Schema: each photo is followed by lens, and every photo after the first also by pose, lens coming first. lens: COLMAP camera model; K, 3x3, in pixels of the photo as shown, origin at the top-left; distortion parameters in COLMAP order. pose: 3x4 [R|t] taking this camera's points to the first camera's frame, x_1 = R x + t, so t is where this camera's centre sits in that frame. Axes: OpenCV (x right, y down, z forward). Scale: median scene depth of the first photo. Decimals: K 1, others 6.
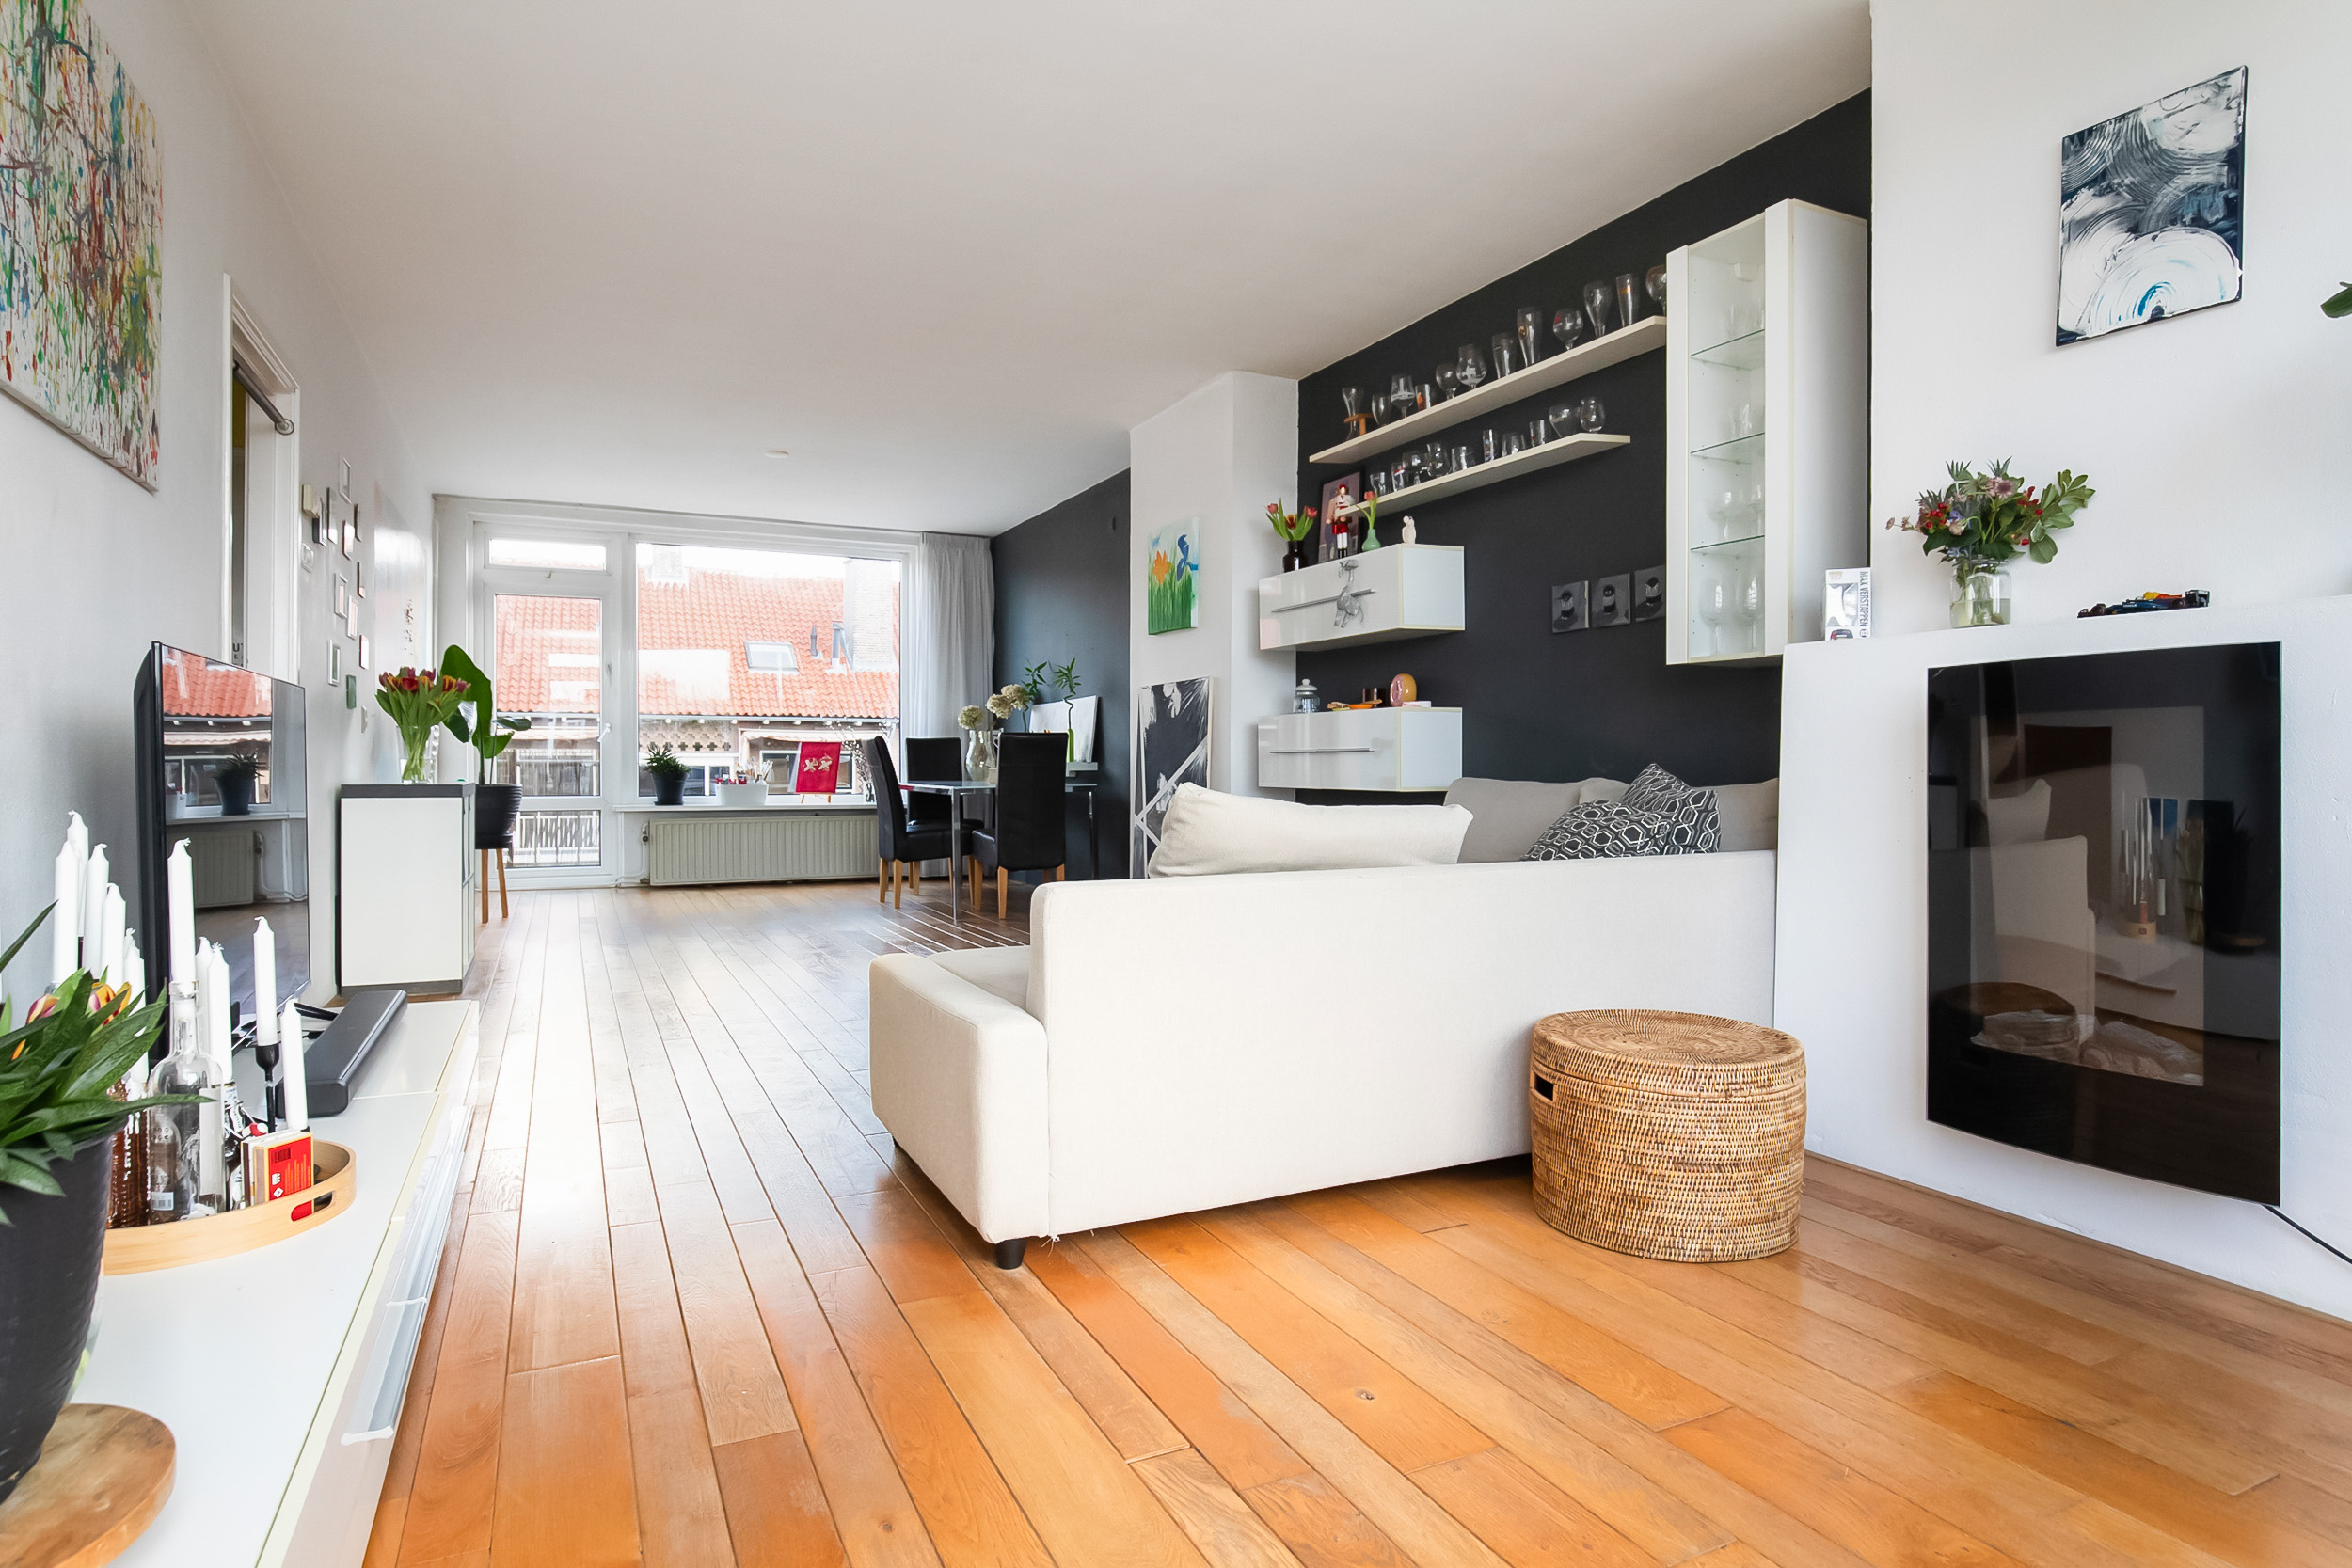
lens RADIAL K [[1292.0, 0, 1181.0], [0, 1292.0, 755.6], [0, 0, 1]] dist [0.000386, 0.000064]
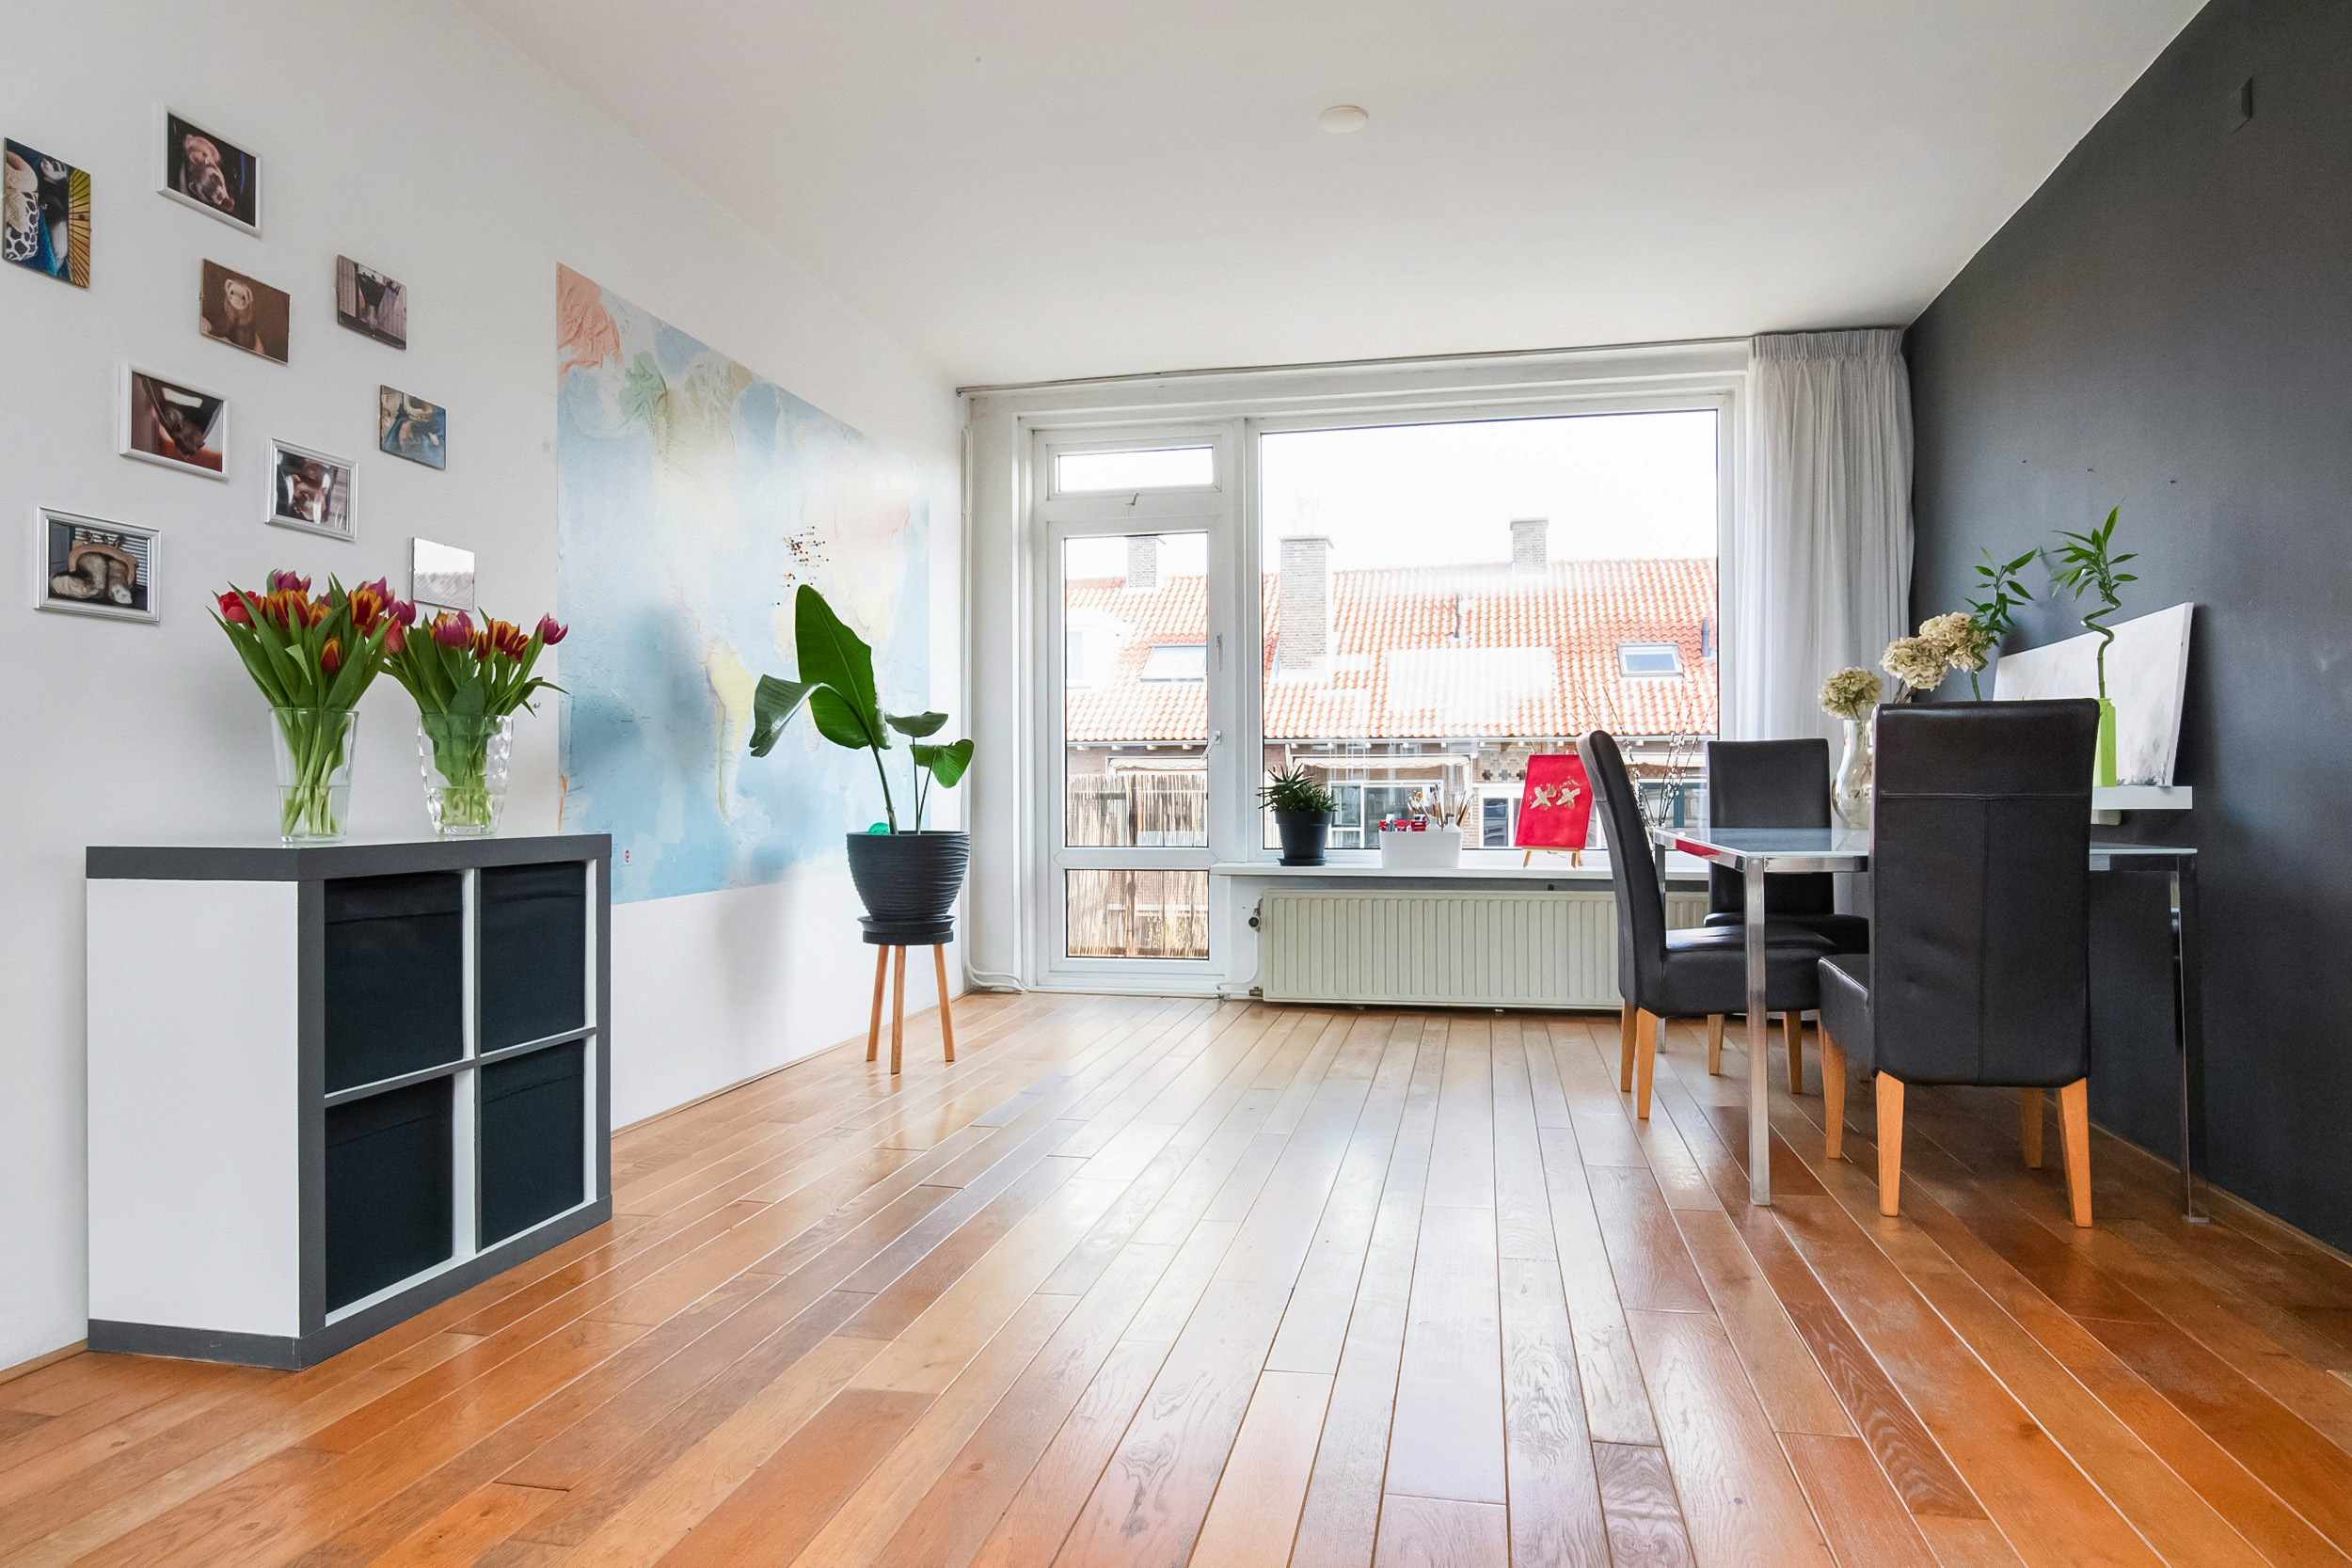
lens RADIAL K [[1465.4, 0, 1176.0], [0, 1465.4, 784.0], [0, 0, 1]] dist [0.005898, 0.000084]
pose [[0.798875, -0.009302, -0.601426, -0.039559], [0.008171, 0.999956, -0.004612, 0.003835], [0.601442, -0.001229, 0.798915, 0.438868]]
